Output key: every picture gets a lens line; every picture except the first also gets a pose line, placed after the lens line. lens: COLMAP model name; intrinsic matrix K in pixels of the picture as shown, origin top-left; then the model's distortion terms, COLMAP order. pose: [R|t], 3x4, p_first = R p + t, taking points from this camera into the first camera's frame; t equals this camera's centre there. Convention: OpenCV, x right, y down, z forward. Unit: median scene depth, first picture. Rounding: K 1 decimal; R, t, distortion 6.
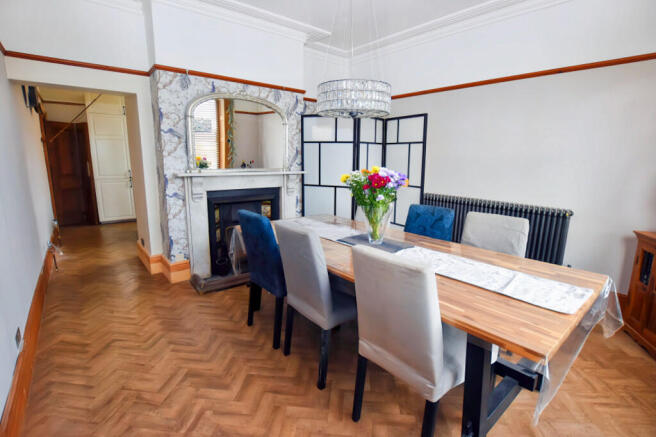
lens RADIAL K [[292.1, 0, 333.3], [0, 292.1, 219.4], [0, 0, 1]] dist [-0.014941, 0.000013]
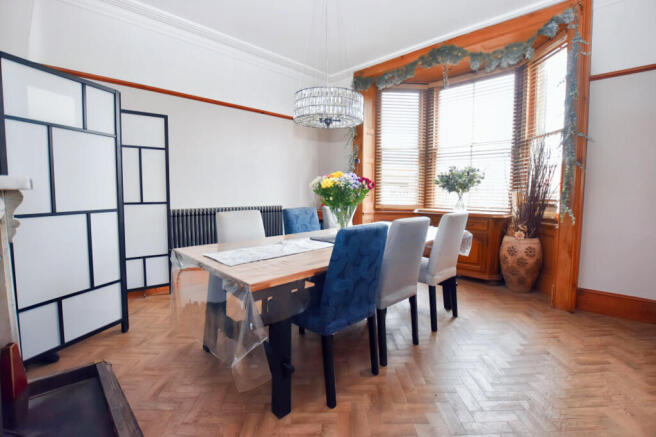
lens RADIAL K [[292.1, 0, 333.3], [0, 292.1, 219.4], [0, 0, 1]] dist [-0.014941, 0.000013]
pose [[-0.020242, -0.124196, 0.992051, -0.552923], [0.184587, 0.974732, 0.125795, -0.084476], [-0.982608, 0.185666, 0.003194, 0.566413]]
